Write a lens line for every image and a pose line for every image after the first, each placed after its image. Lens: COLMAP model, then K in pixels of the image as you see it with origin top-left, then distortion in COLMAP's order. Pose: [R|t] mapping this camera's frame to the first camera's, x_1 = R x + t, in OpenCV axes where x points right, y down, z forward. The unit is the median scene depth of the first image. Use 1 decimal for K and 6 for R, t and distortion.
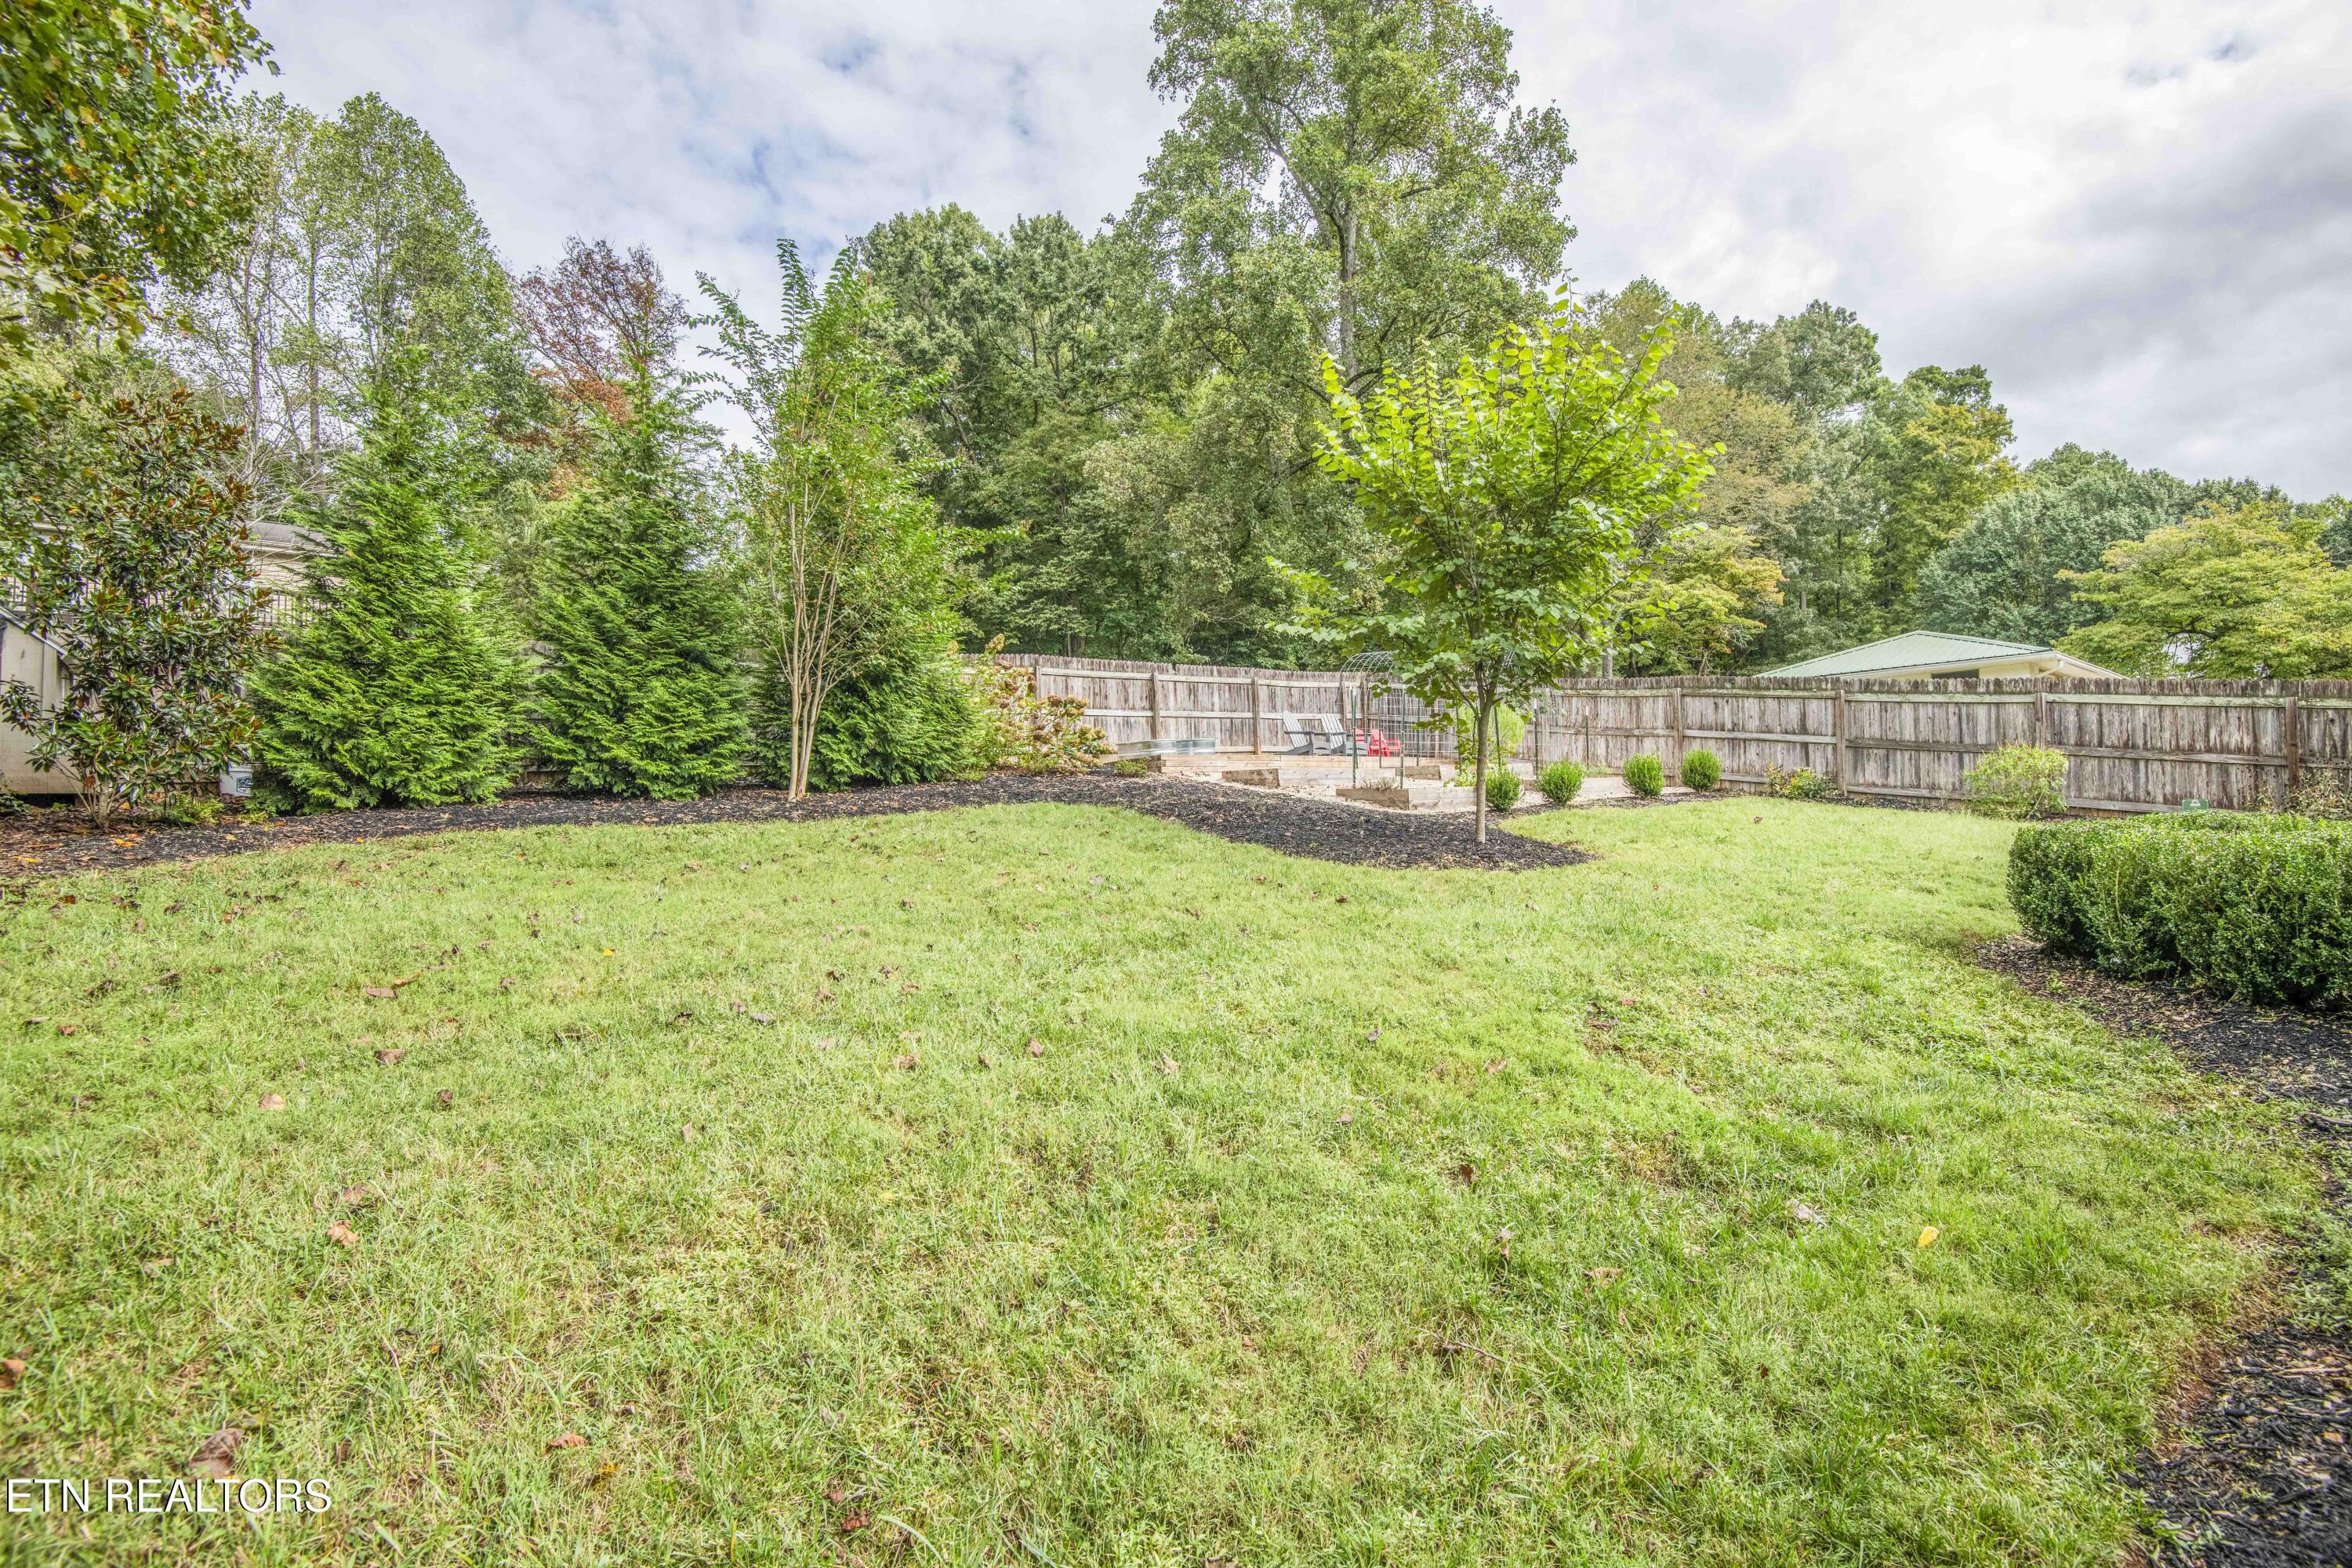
lens RADIAL K [[1084.6, 0, 1165.1], [0, 1084.6, 796.5], [0, 0, 1]] dist [-0.041887, -0.005219]
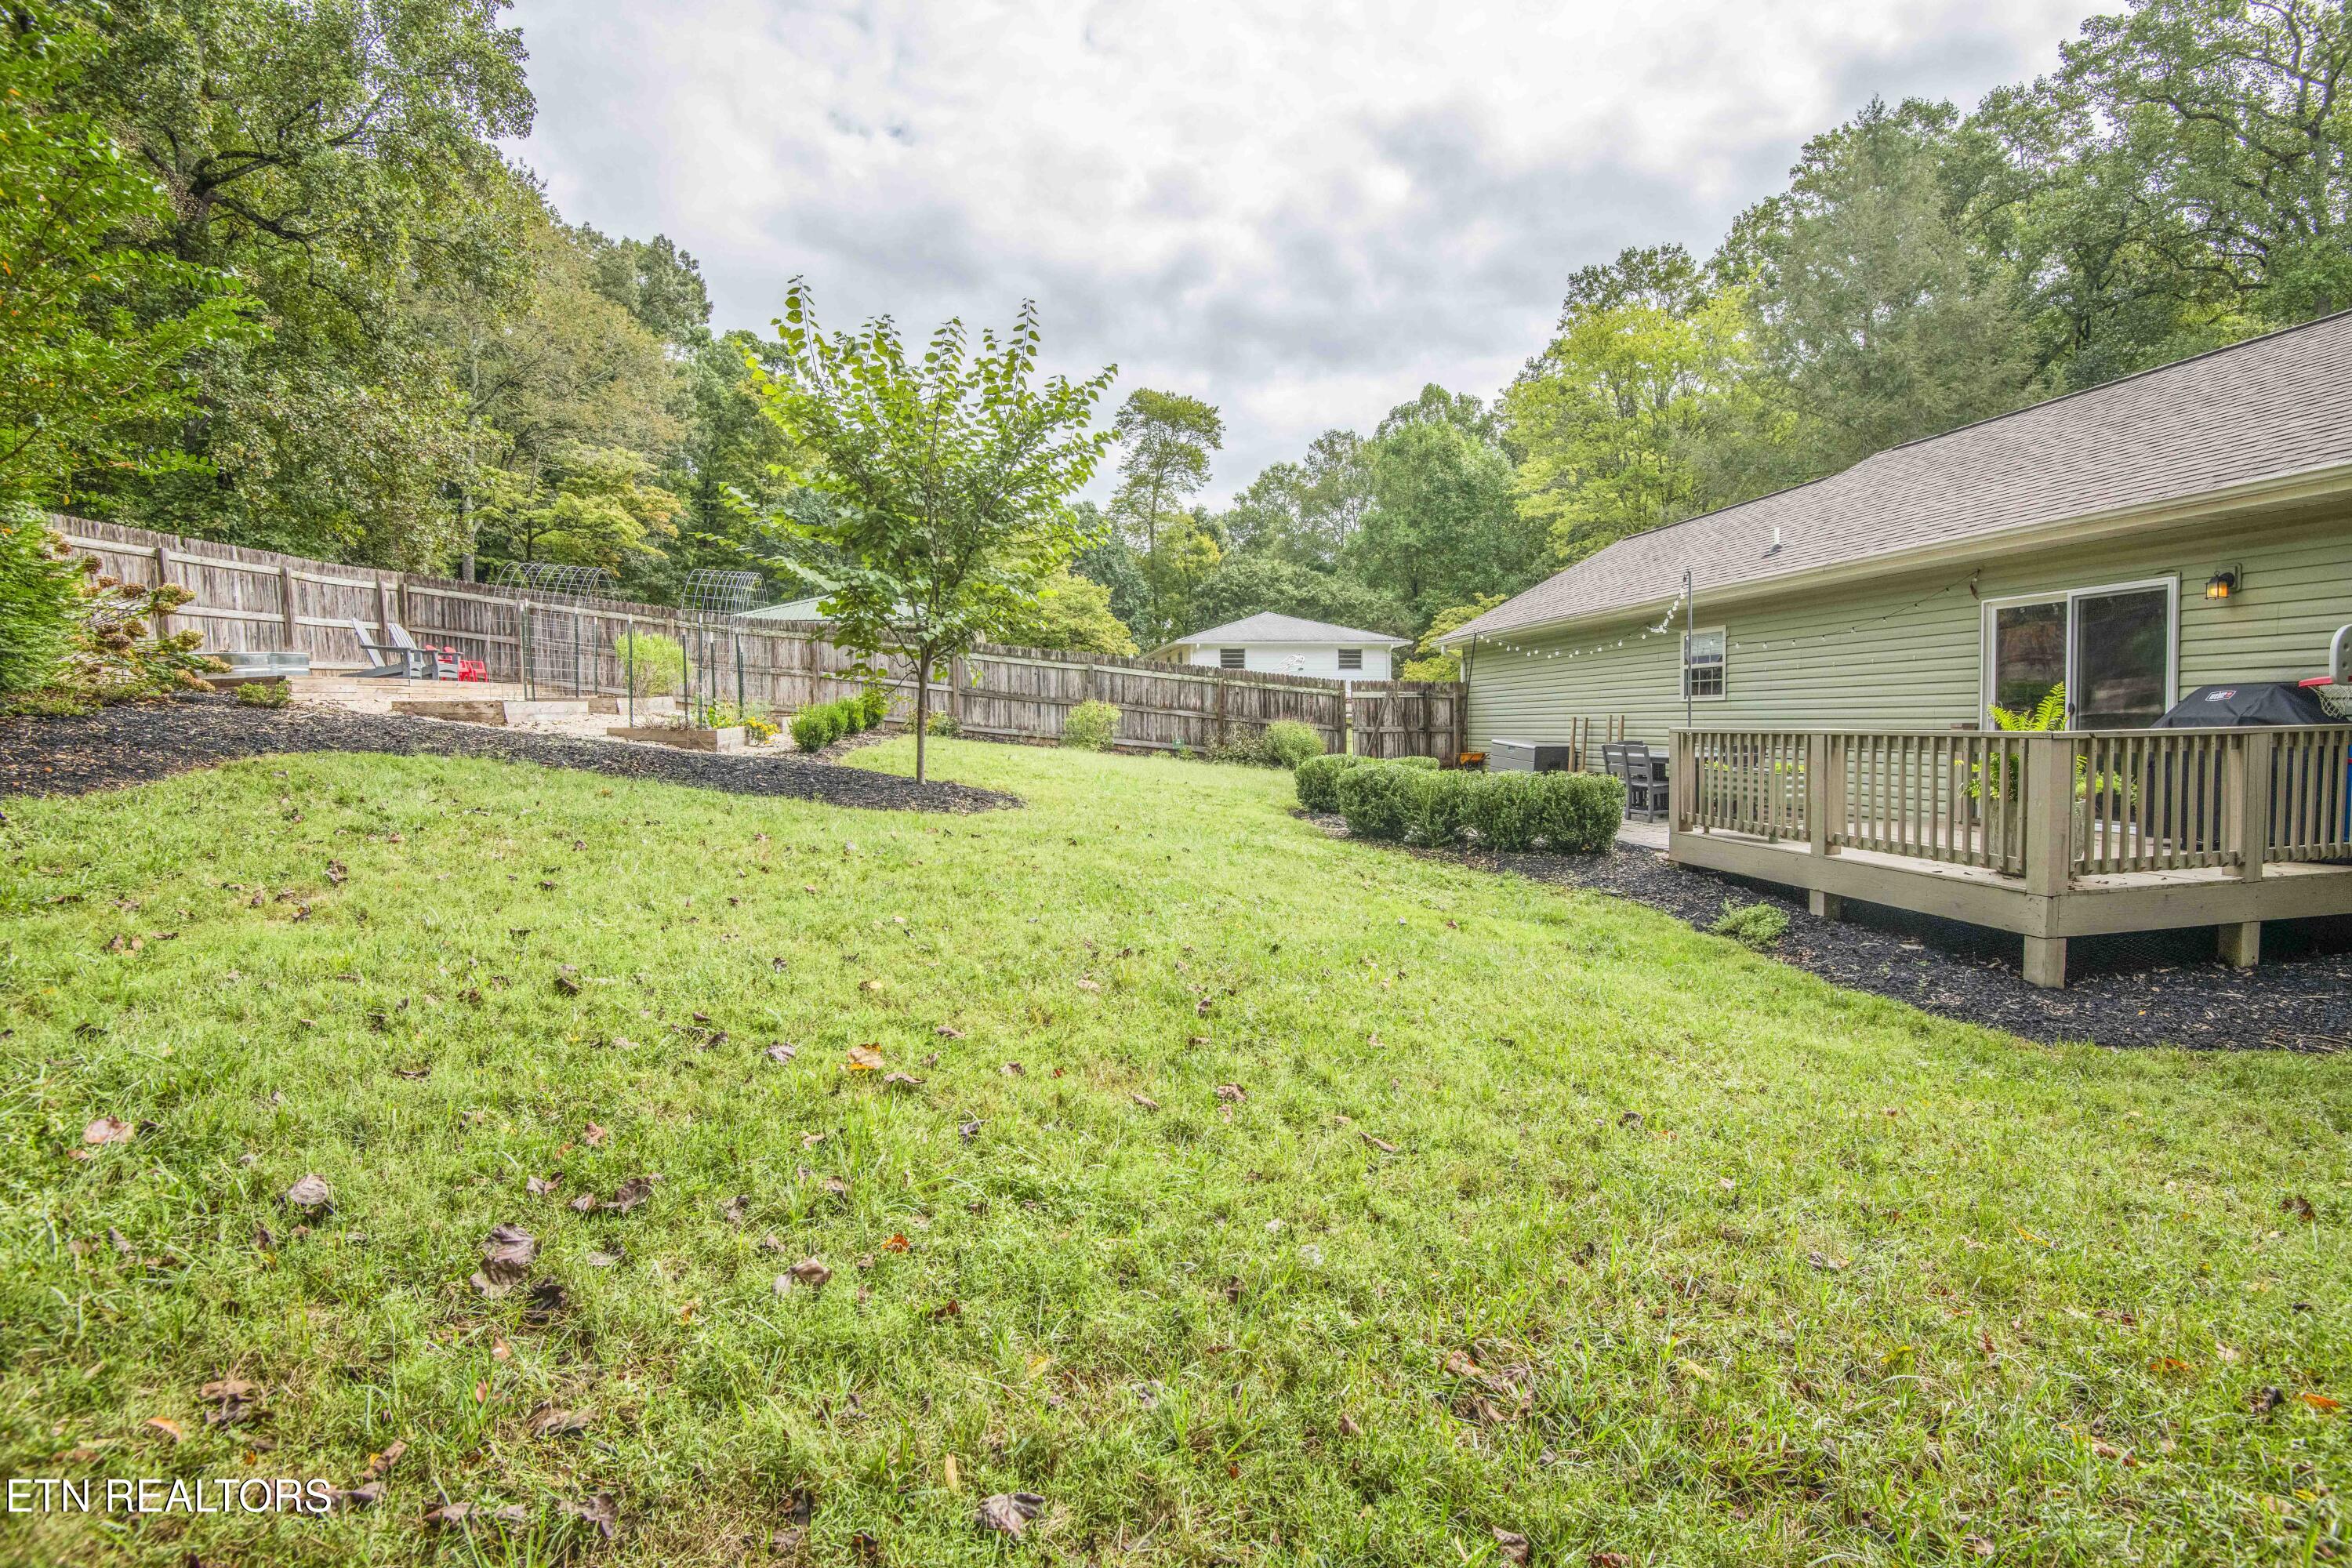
lens RADIAL K [[1085.0, 0, 1189.9], [0, 1085.0, 785.1], [0, 0, 1]] dist [-0.012453, -0.022087]
pose [[0.475625, -0.041832, 0.878653, -0.175044], [-0.016079, 0.998288, 0.056232, -0.007816], [-0.879501, -0.040873, 0.474139, 0.071275]]
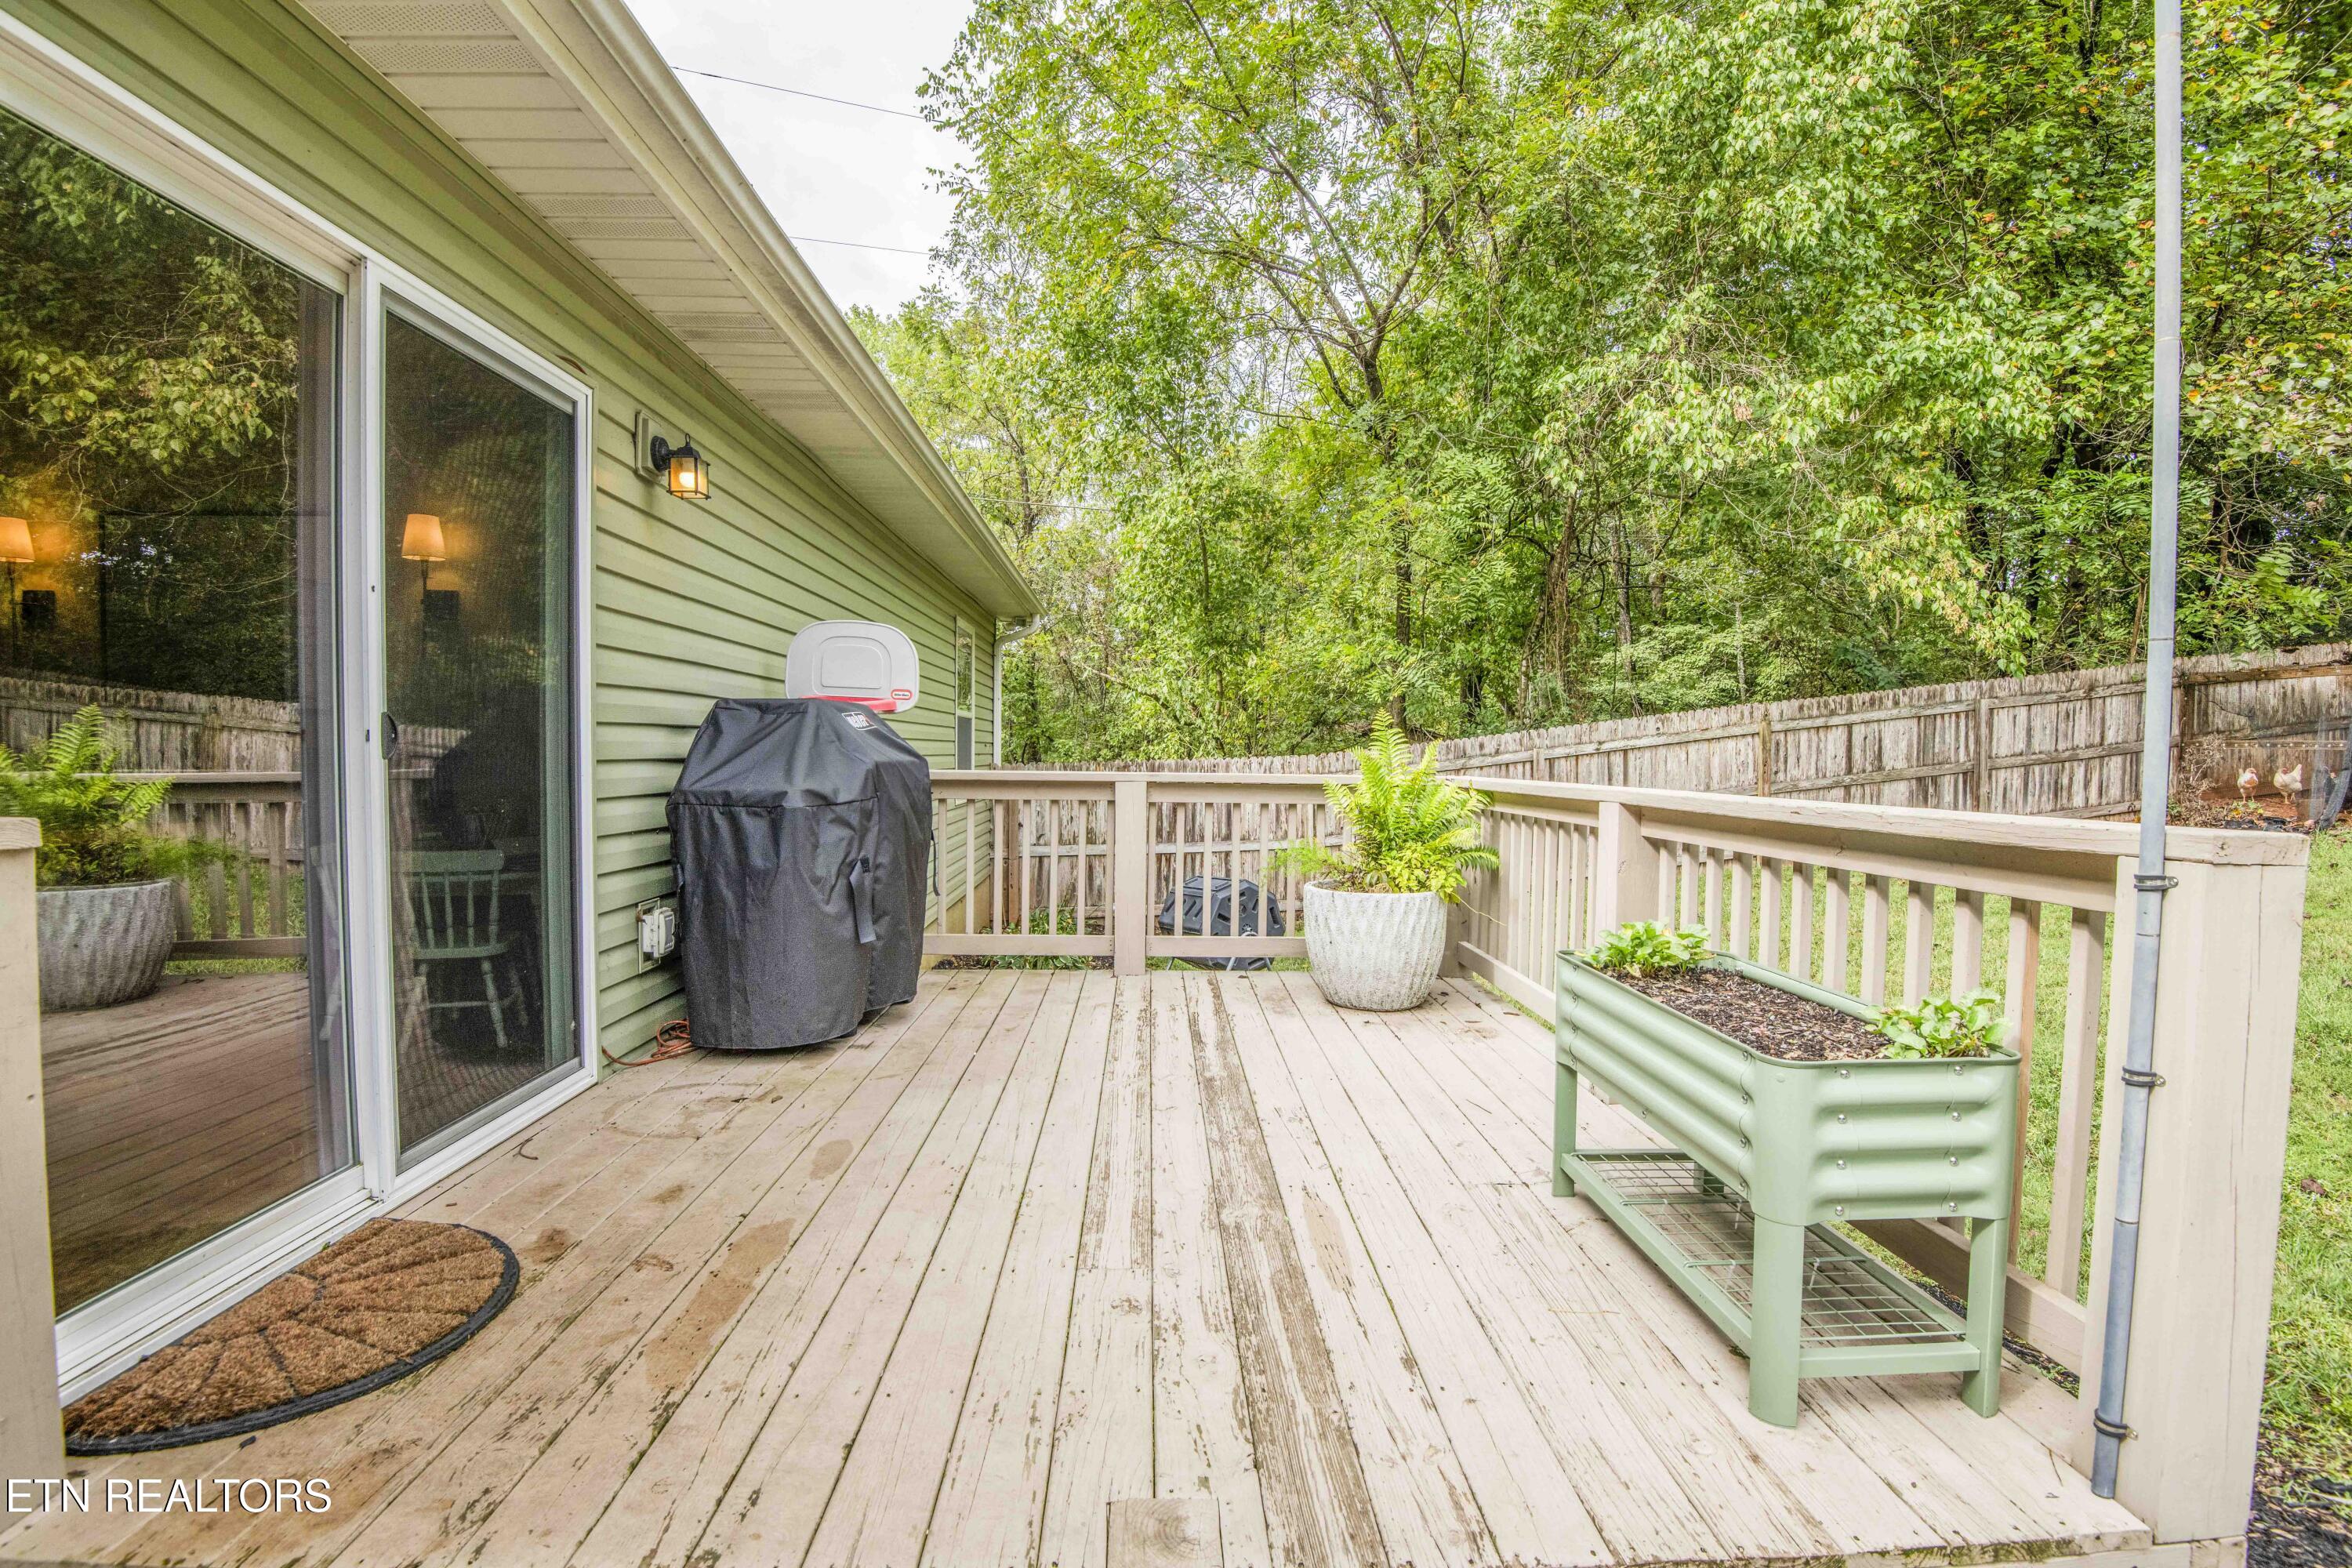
lens RADIAL K [[1080.3, 0, 1179.9], [0, 1080.3, 792.9], [0, 0, 1]] dist [-0.001342, -0.030627]
pose [[-0.590462, 0.040334, -0.806057, 0.215528], [0.024494, 0.999186, 0.032055, -0.012420], [0.806694, -0.000816, -0.590969, 0.087161]]
